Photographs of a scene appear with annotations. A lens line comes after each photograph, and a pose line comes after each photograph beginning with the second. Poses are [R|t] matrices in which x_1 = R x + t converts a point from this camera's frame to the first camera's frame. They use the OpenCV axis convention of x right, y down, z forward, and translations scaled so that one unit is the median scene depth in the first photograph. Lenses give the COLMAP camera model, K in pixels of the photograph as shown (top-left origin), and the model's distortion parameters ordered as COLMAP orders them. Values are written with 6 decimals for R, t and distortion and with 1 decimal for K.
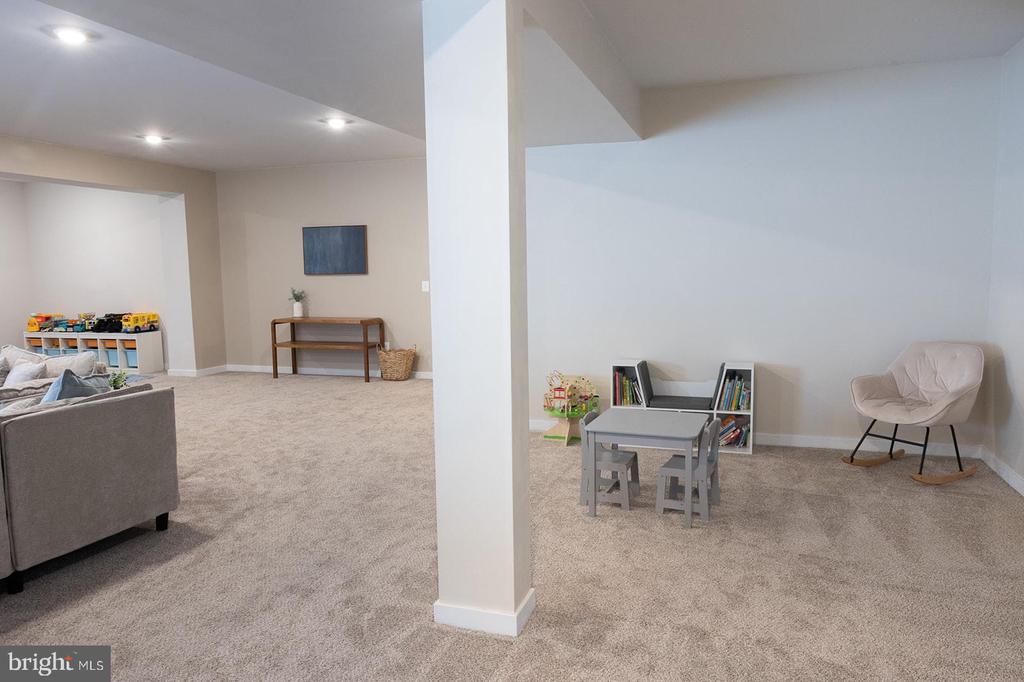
lens RADIAL K [[689.3, 0, 518.4], [0, 689.3, 339.3], [0, 0, 1]] dist [-0.005107, 0.001905]
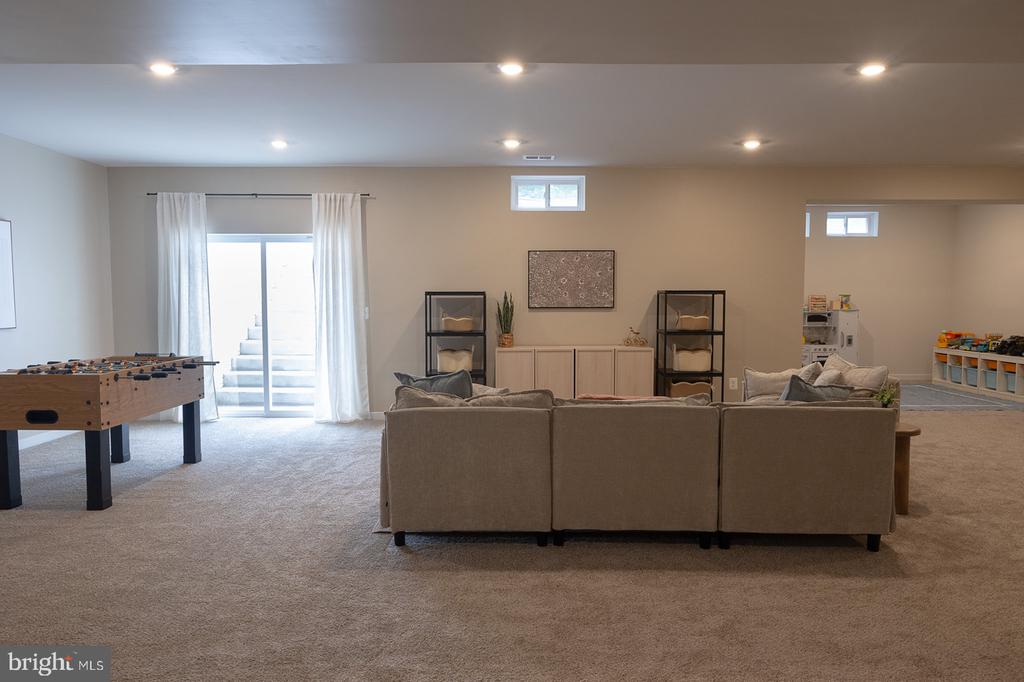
lens RADIAL K [[689.3, 0, 518.4], [0, 689.3, 339.3], [0, 0, 1]] dist [-0.005107, 0.001905]
pose [[0.325425, 0.074166, -0.942655, 0.188728], [-0.100487, 0.993986, 0.043514, -0.013247], [0.940213, 0.080564, 0.330920, 0.146380]]
